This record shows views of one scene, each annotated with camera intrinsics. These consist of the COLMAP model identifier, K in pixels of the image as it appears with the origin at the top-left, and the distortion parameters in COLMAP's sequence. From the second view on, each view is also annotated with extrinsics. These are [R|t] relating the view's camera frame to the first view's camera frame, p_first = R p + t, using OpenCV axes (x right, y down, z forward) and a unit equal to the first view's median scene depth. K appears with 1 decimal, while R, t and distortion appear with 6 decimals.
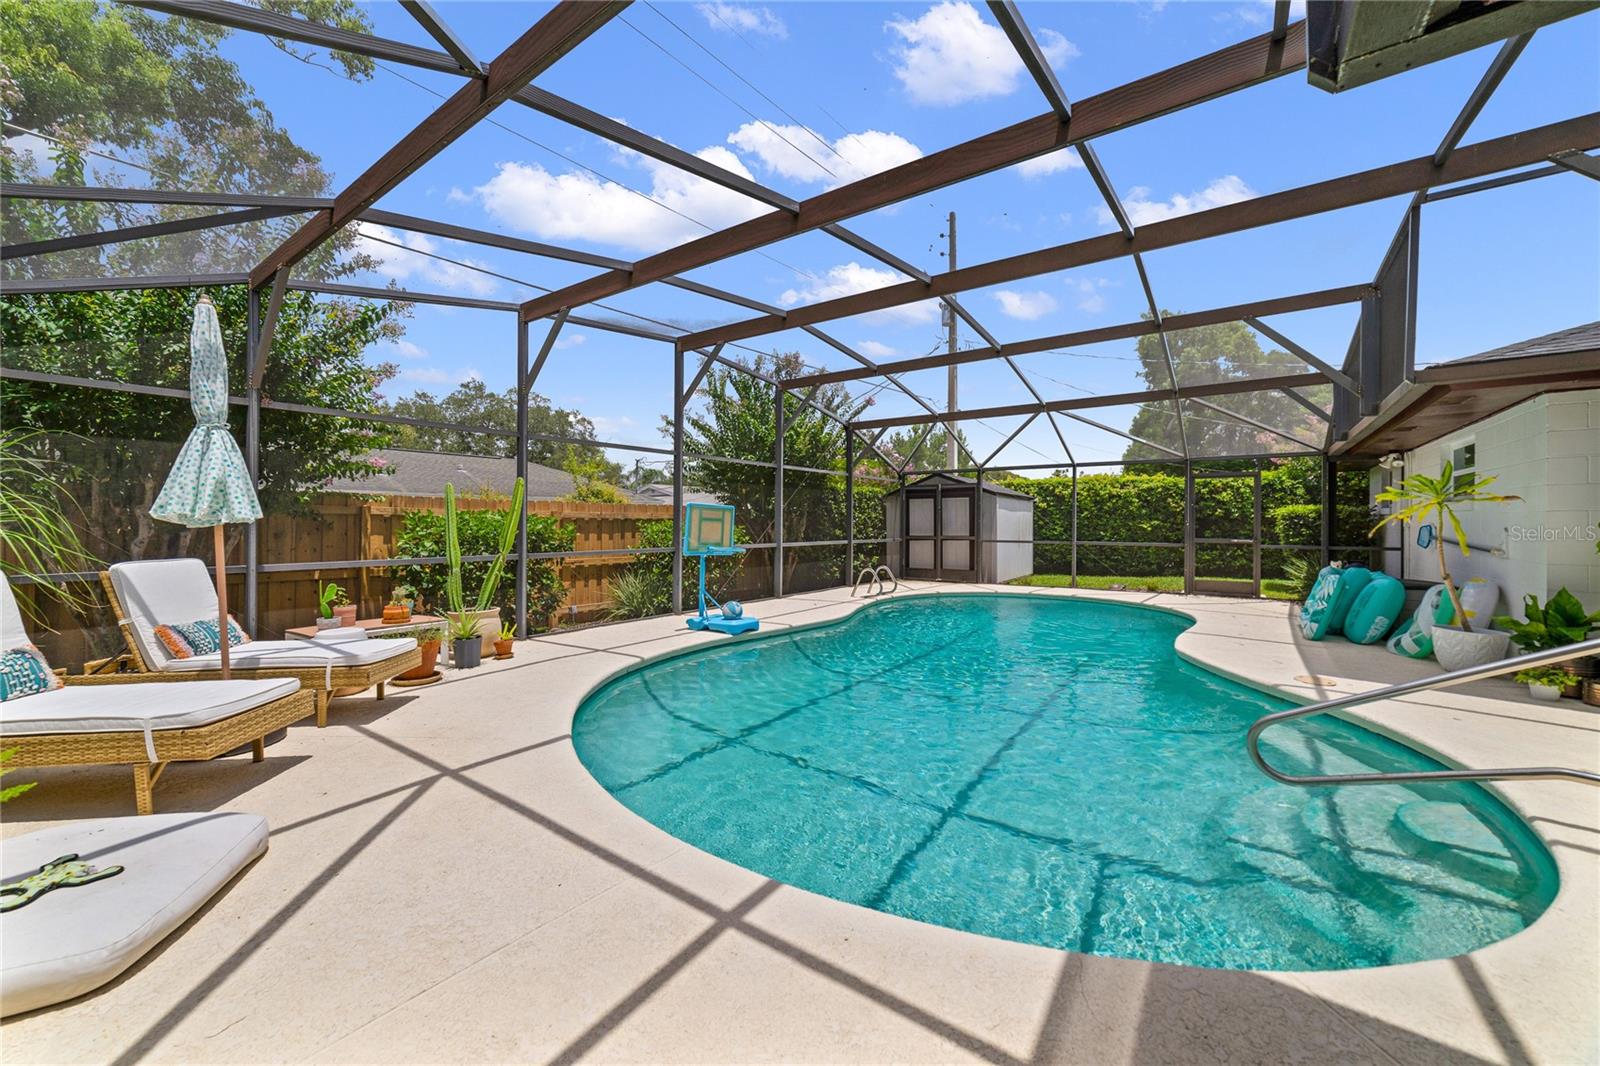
lens RADIAL K [[640.2, 0, 786.4], [0, 640.2, 525.9], [0, 0, 1]] dist [-0.008154, 0.000116]
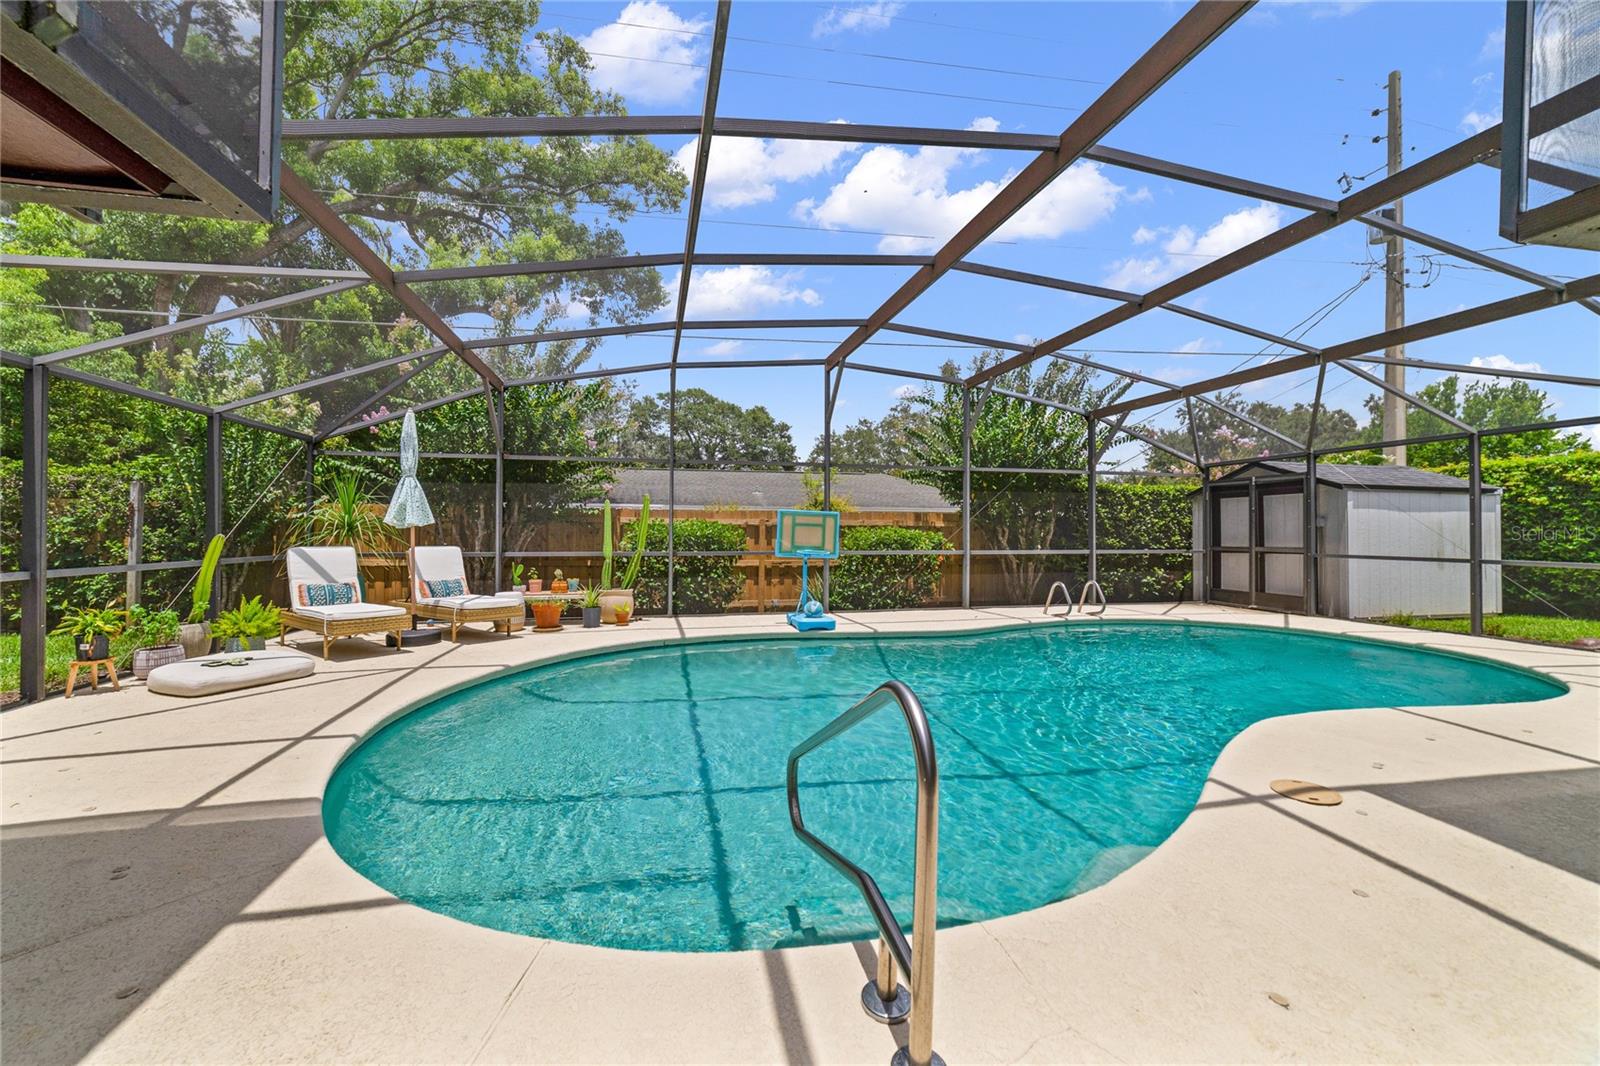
lens RADIAL K [[640.2, 0, 757.8], [0, 640.2, 522.6], [0, 0, 1]] dist [-0.008154, 0.000116]
pose [[0.732024, -0.008647, -0.681224, 0.327284], [-0.005681, 0.999807, -0.018795, 0.004424], [0.681256, 0.017628, 0.731833, 0.084802]]
